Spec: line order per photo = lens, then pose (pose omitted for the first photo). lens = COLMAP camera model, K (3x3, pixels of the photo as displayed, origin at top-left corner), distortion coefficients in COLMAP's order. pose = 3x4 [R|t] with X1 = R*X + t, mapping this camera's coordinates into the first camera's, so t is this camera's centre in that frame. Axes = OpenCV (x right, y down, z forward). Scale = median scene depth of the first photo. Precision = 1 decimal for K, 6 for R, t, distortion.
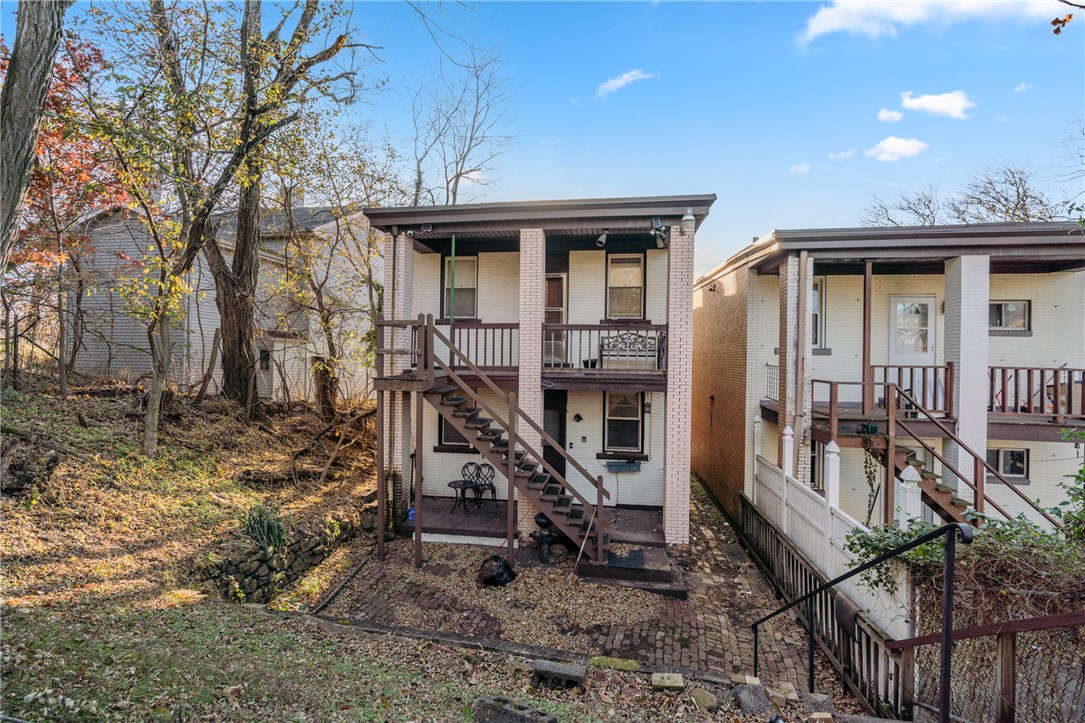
lens RADIAL K [[490.5, 0, 543.3], [0, 490.5, 362.3], [0, 0, 1]] dist [-0.003640, -0.000270]
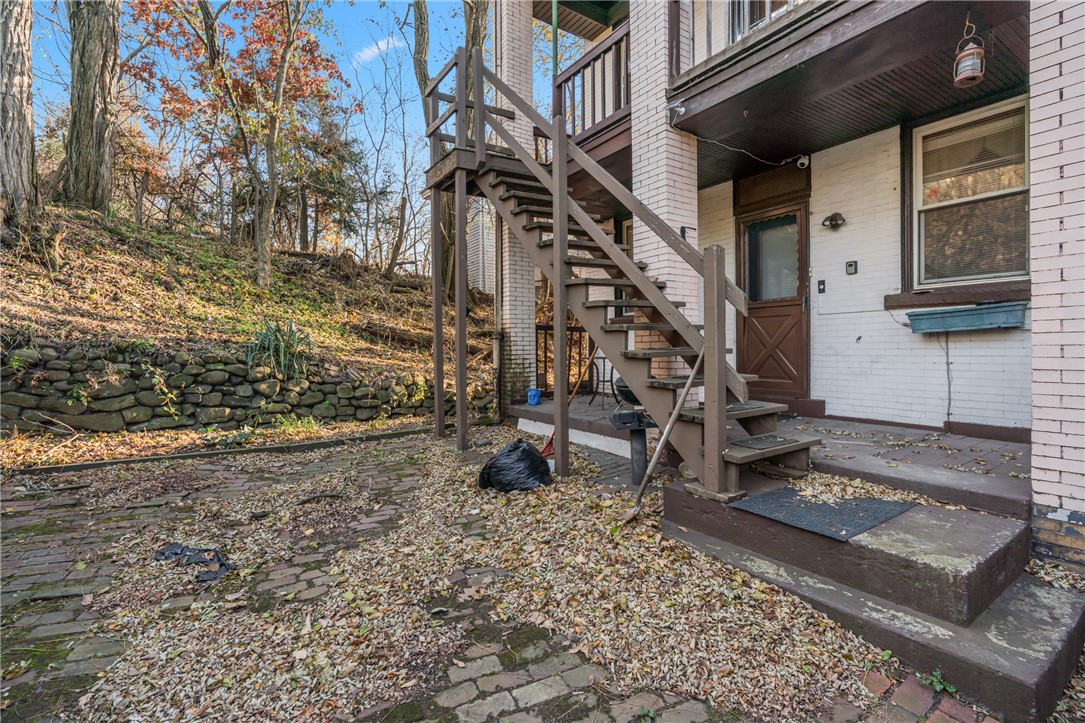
lens RADIAL K [[490.5, 0, 543.2], [0, 490.5, 356.0], [0, 0, 1]] dist [-0.003640, -0.000270]
pose [[0.679736, -0.005291, -0.733438, 0.266448], [0.006502, 0.999978, -0.001188, 0.289417], [0.733428, -0.003961, 0.679756, 0.628169]]
